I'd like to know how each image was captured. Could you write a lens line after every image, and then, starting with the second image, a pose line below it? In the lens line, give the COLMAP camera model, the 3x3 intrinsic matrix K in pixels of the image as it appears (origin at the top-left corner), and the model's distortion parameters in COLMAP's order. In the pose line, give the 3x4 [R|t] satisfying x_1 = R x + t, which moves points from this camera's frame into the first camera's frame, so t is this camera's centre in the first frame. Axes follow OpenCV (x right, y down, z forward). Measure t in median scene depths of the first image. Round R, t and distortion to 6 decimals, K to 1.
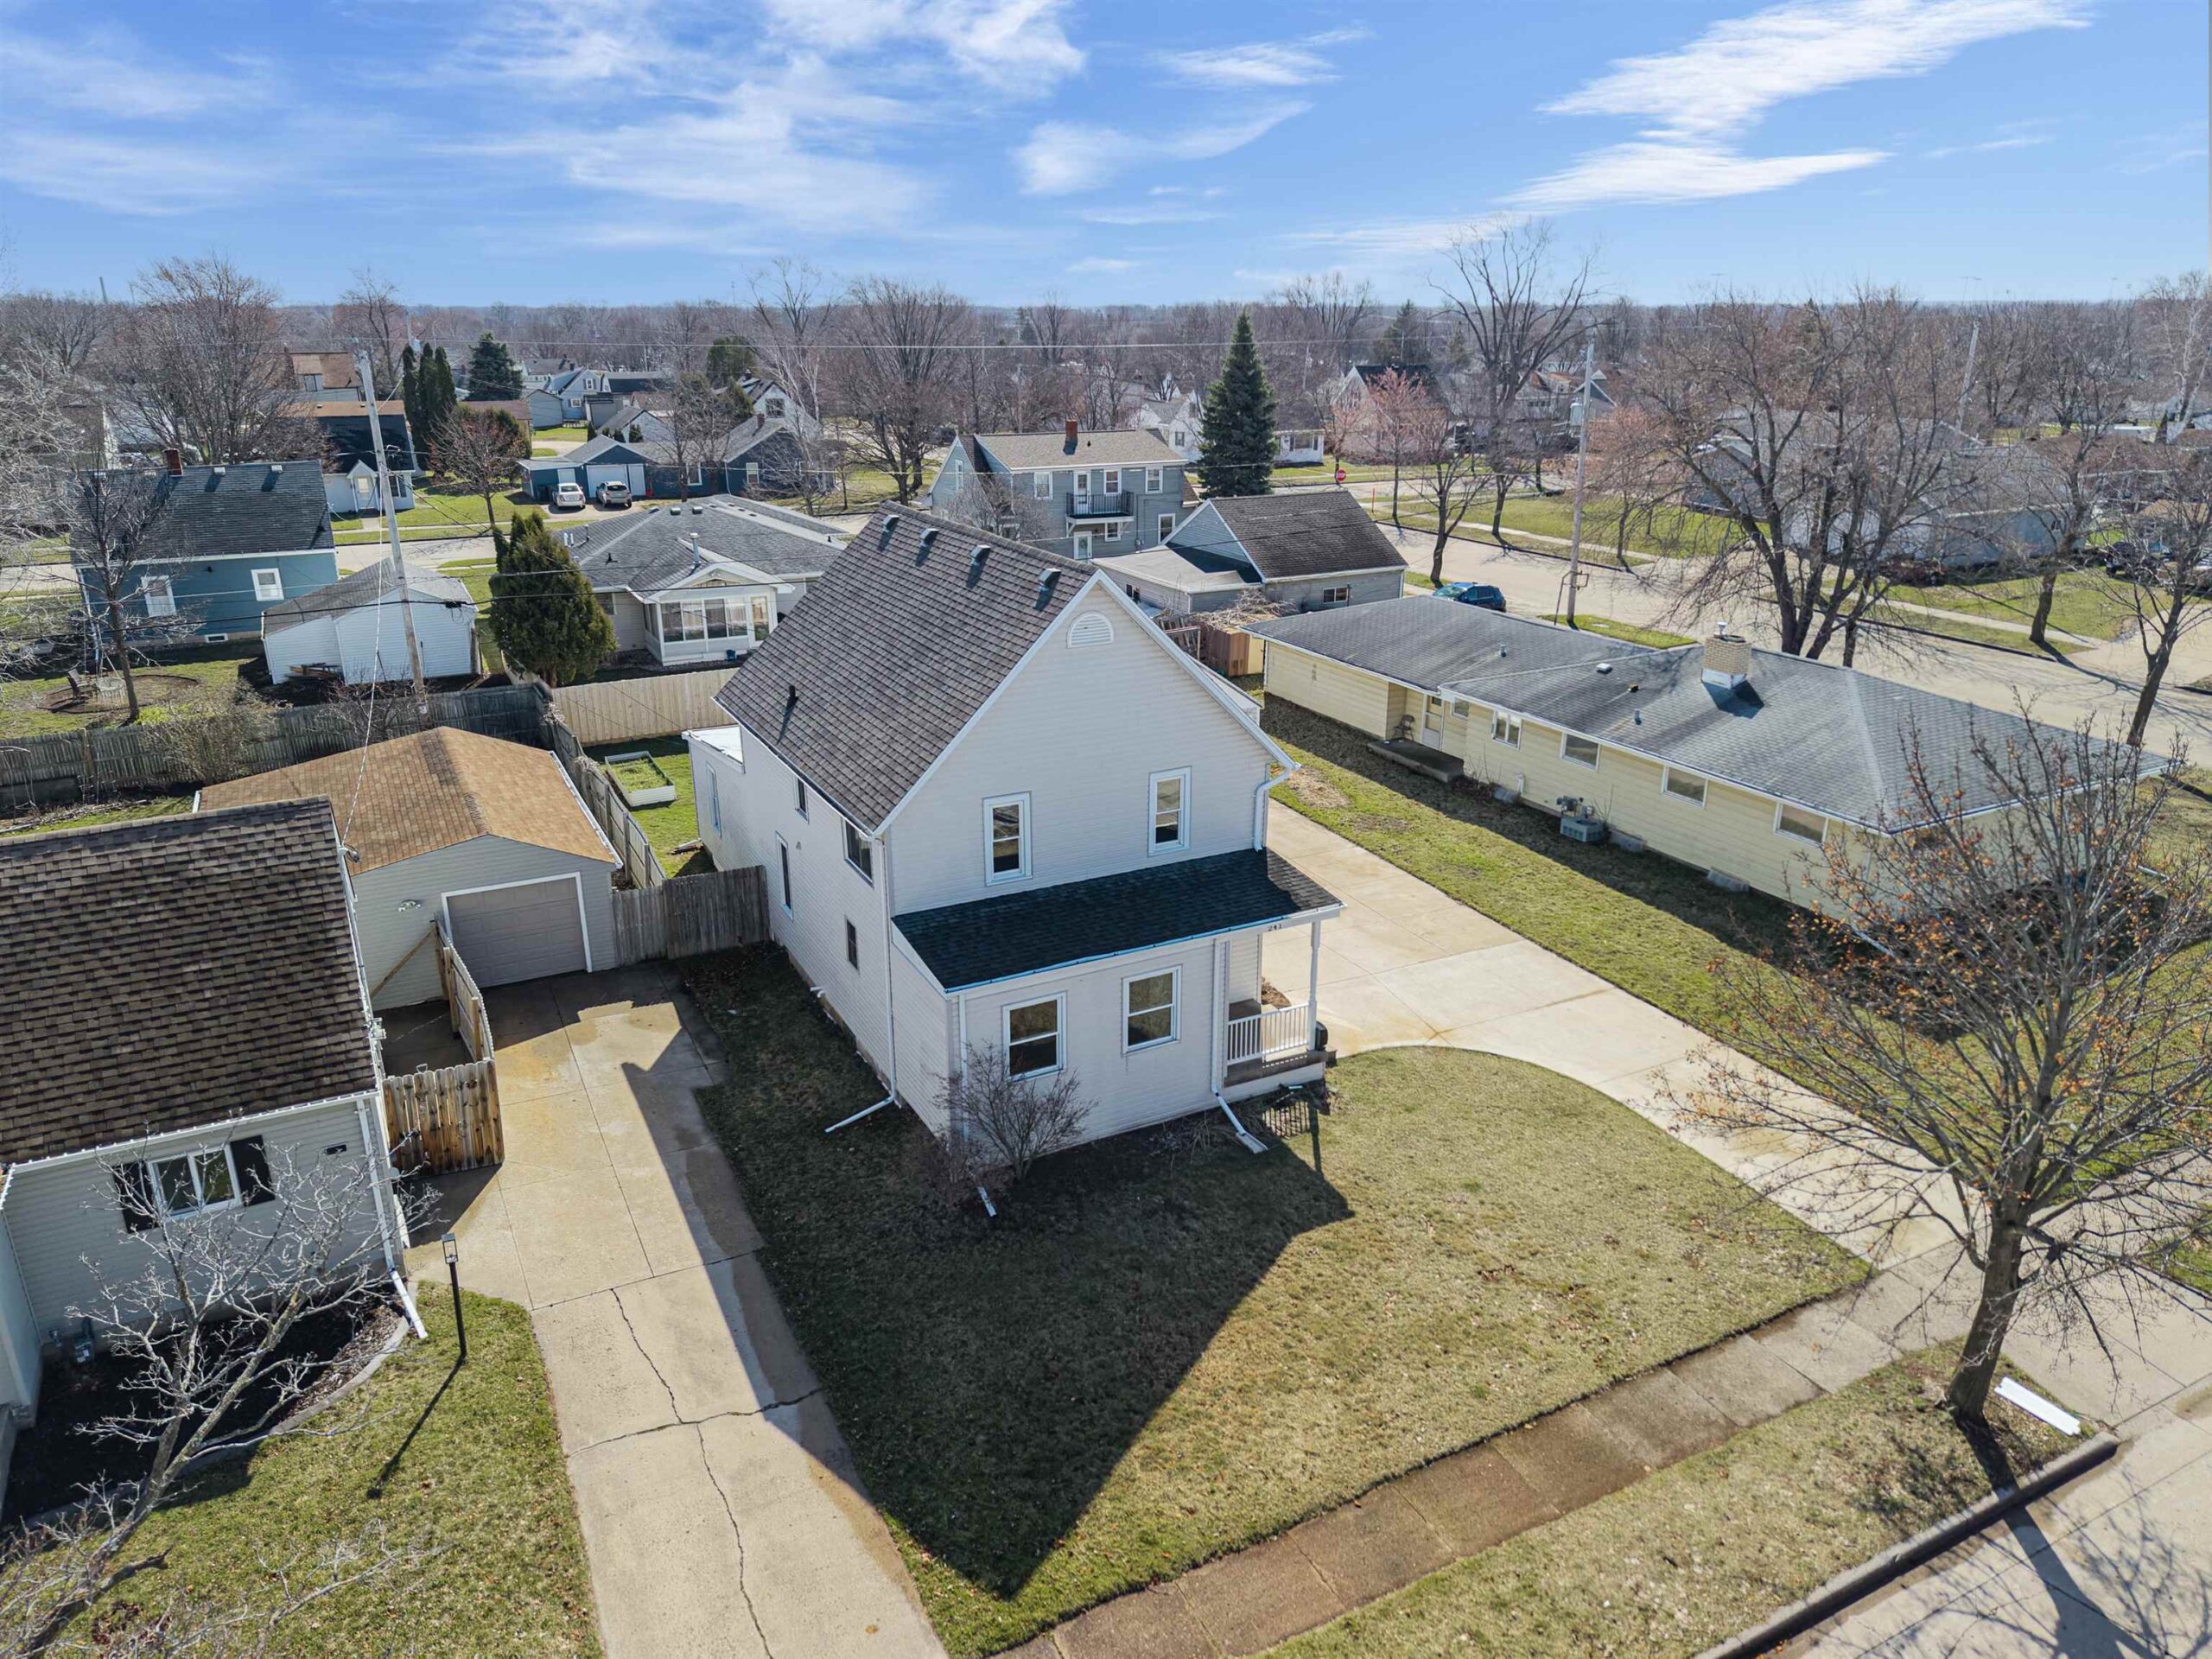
lens RADIAL K [[1480.6, 0, 1106.0], [0, 1480.6, 829.5], [0, 0, 1]] dist [0.035508, -0.036989]
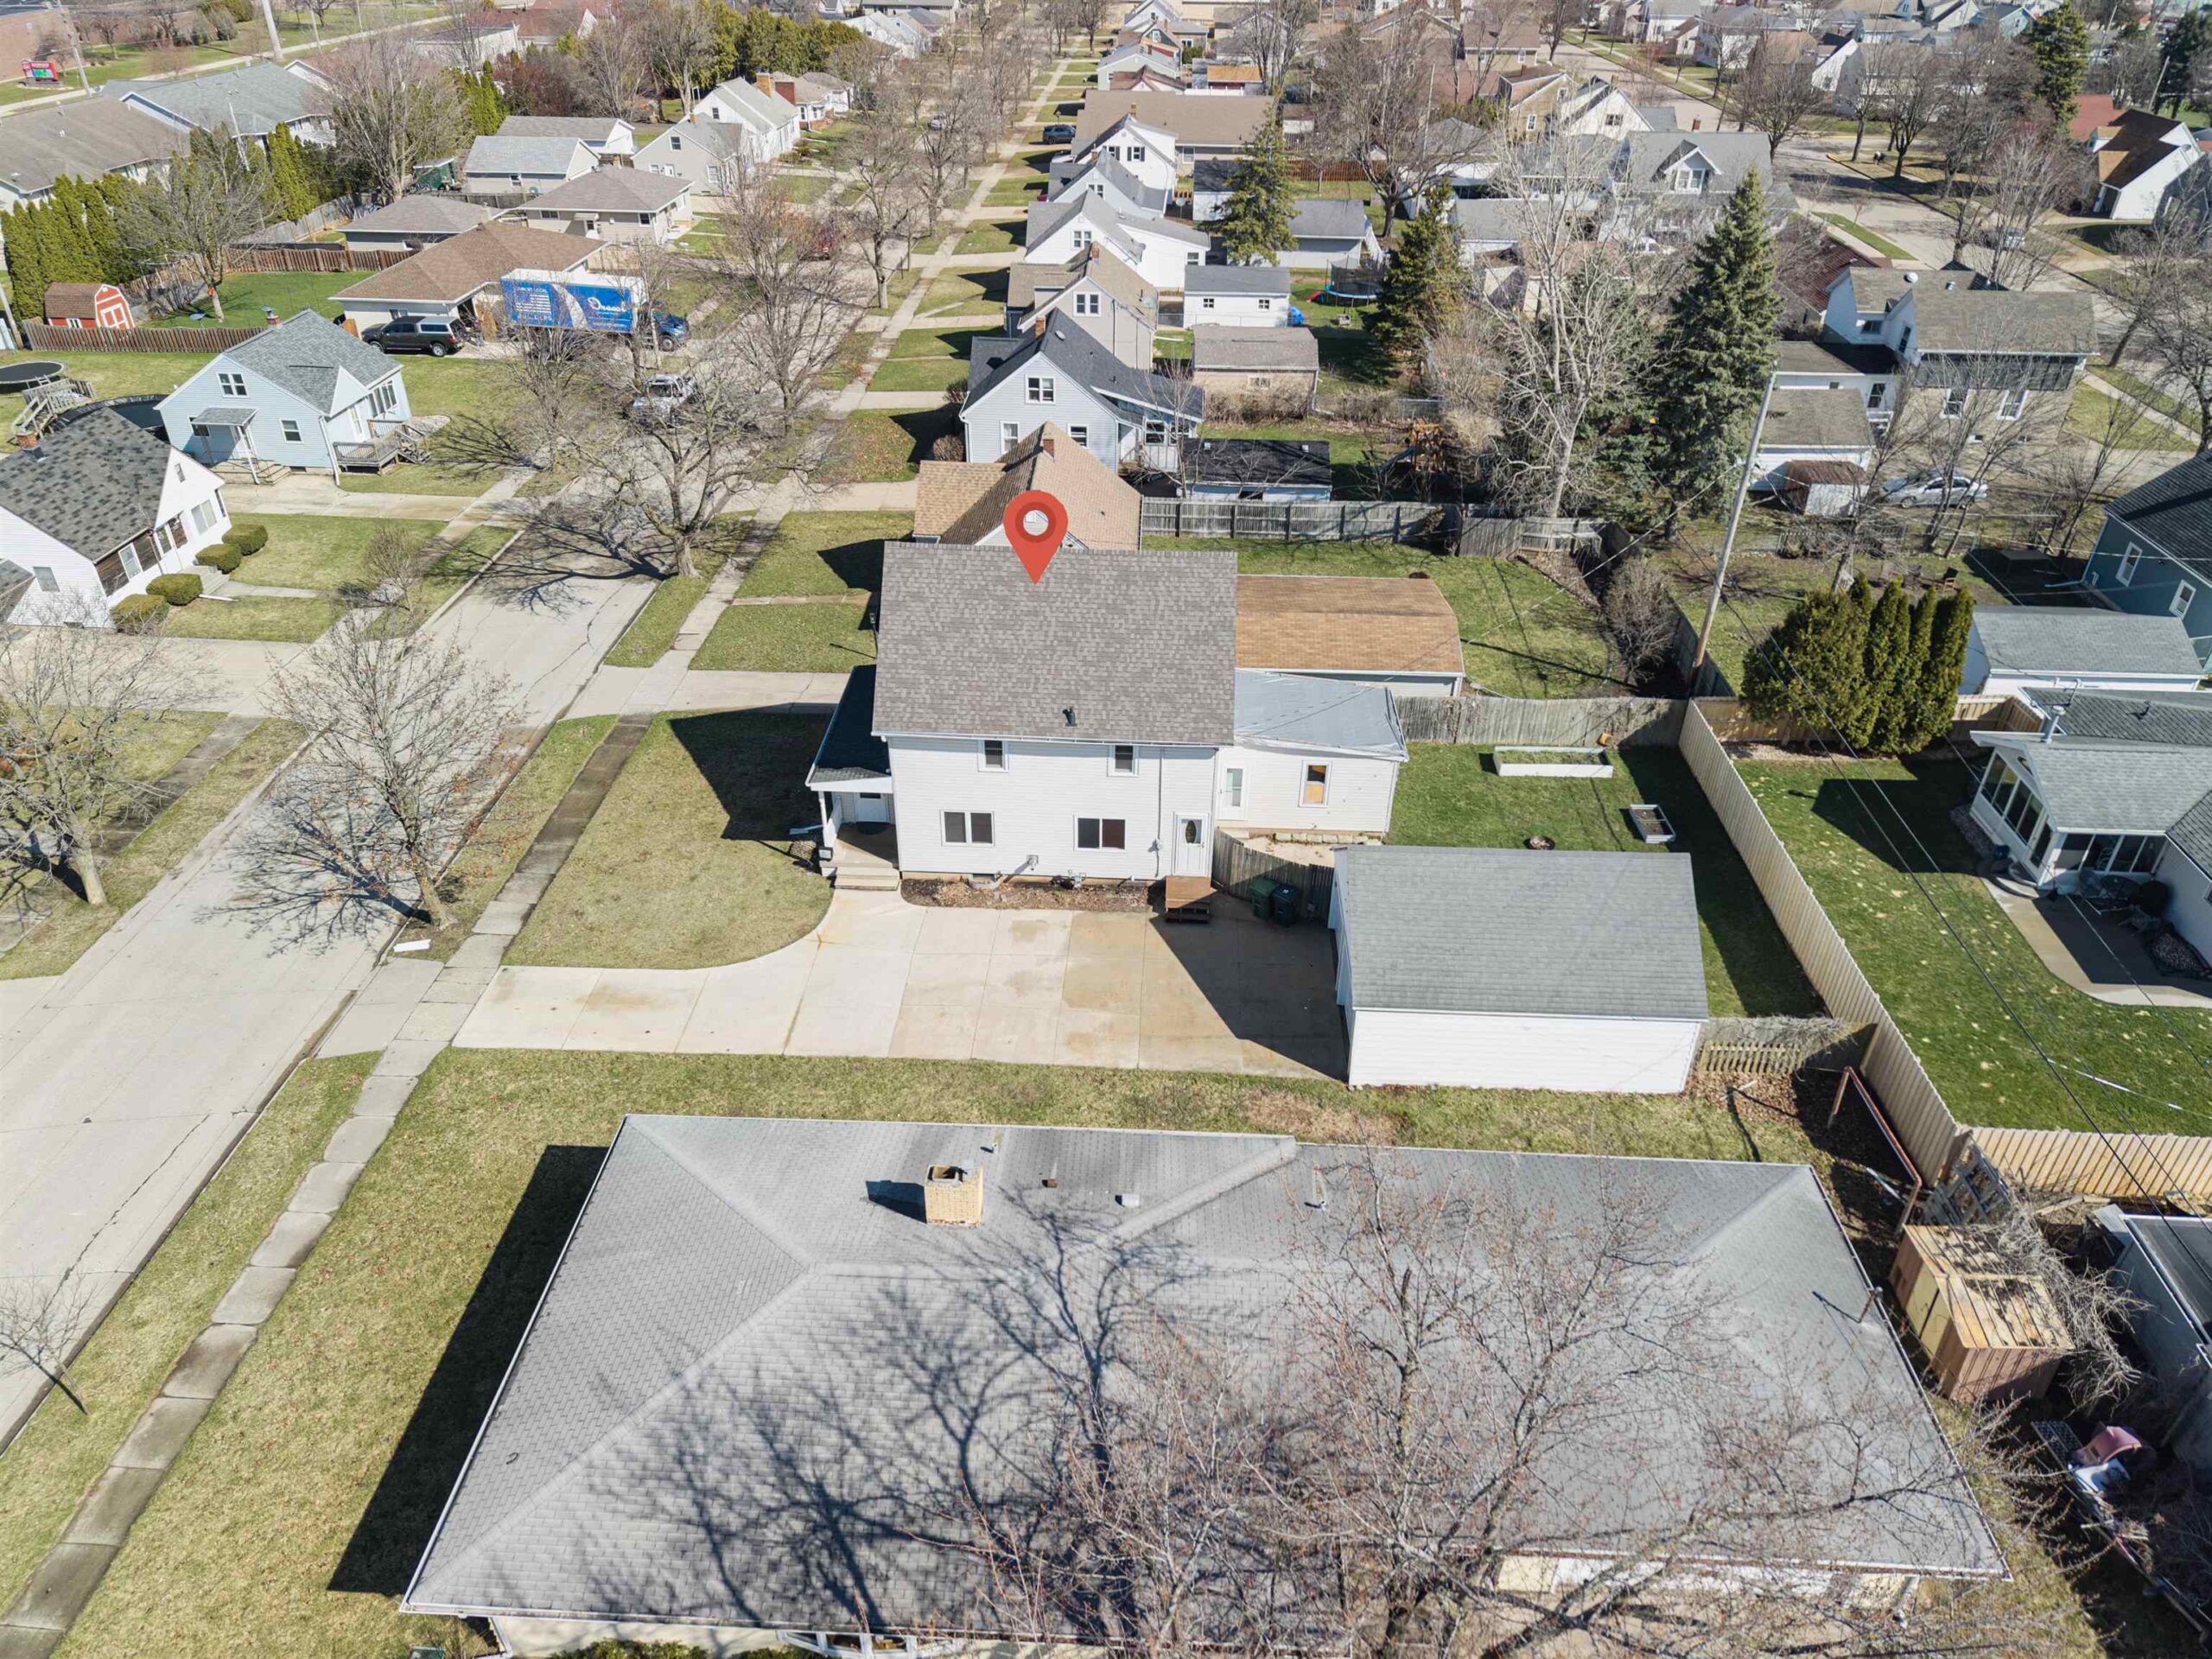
lens RADIAL K [[1424.2, 0, 1105.9], [0, 1424.2, 900.1], [0, 0, 1]] dist [0.050781, -0.055801]
pose [[-0.502294, 0.501367, -0.704508, 1.269437], [-0.294480, 0.666859, 0.684529, -1.129817], [0.813008, 0.551299, -0.187317, 1.772522]]
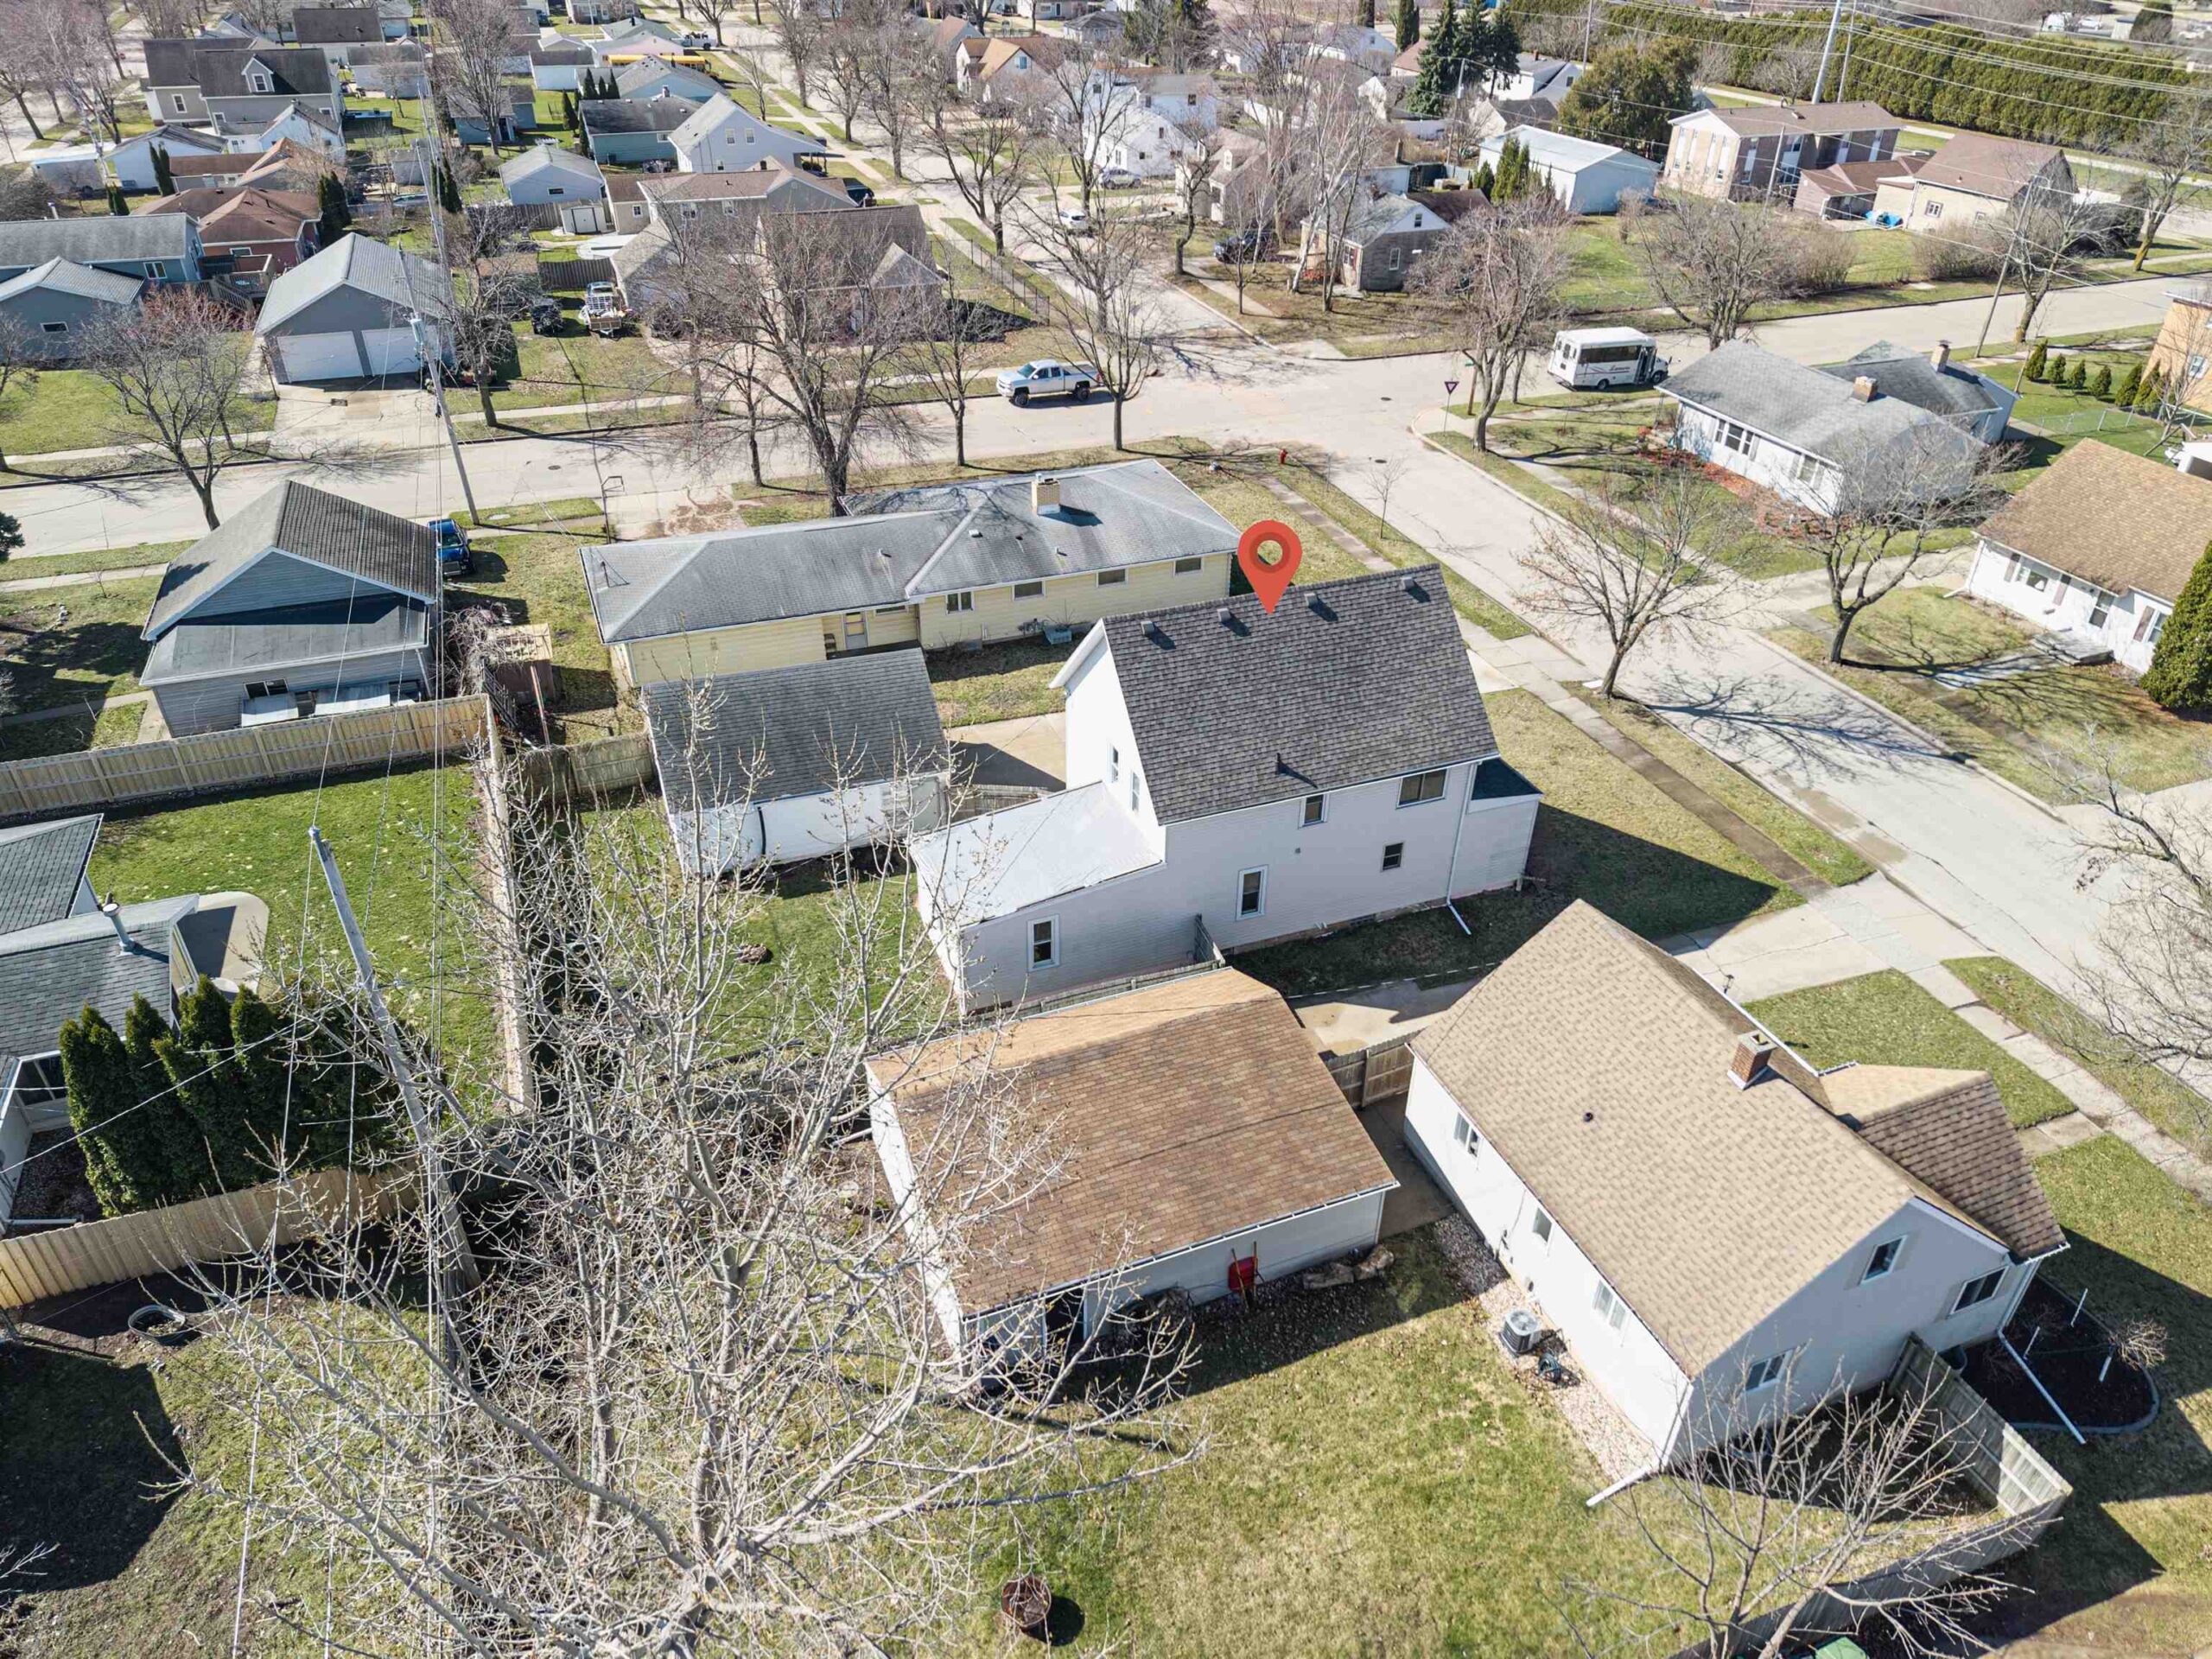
lens RADIAL K [[1468.9, 0, 1107.3], [0, 1468.9, 837.3], [0, 0, 1]] dist [0.041228, -0.047524]
pose [[0.107022, -0.547109, 0.830192, -1.651271], [0.317839, 0.809999, 0.492828, -0.889545], [-0.942085, 0.211124, 0.260580, 0.985551]]
